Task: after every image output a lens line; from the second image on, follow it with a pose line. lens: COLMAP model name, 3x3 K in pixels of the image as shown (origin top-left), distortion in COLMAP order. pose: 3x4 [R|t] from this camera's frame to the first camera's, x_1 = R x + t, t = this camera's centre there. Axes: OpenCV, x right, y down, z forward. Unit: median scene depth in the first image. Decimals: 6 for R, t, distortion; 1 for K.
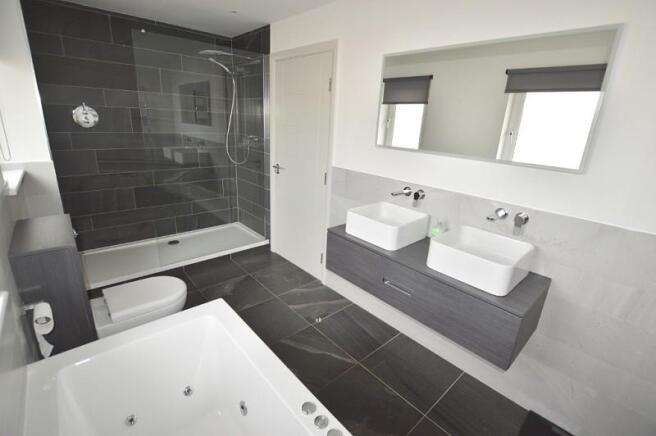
lens RADIAL K [[299.2, 0, 327.2], [0, 299.2, 218.2], [0, 0, 1]] dist [-0.005345, -0.000286]
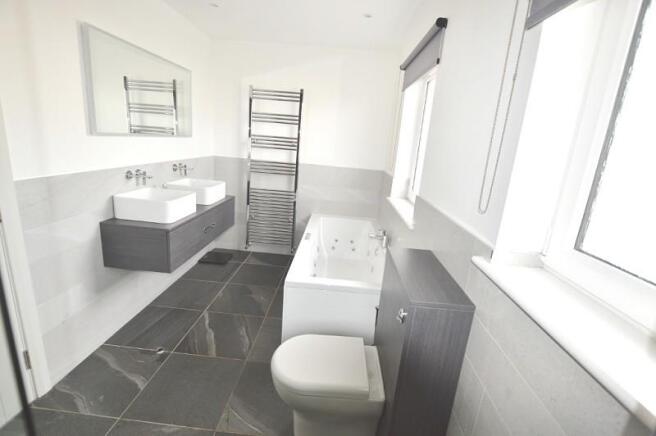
lens RADIAL K [[299.2, 0, 327.1], [0, 299.2, 214.2], [0, 0, 1]] dist [-0.005345, -0.000286]
pose [[-0.705078, -0.275760, 0.653315, -0.817306], [0.113179, 0.865722, 0.487562, -0.349449], [-0.700039, 0.417711, -0.579192, 1.031674]]
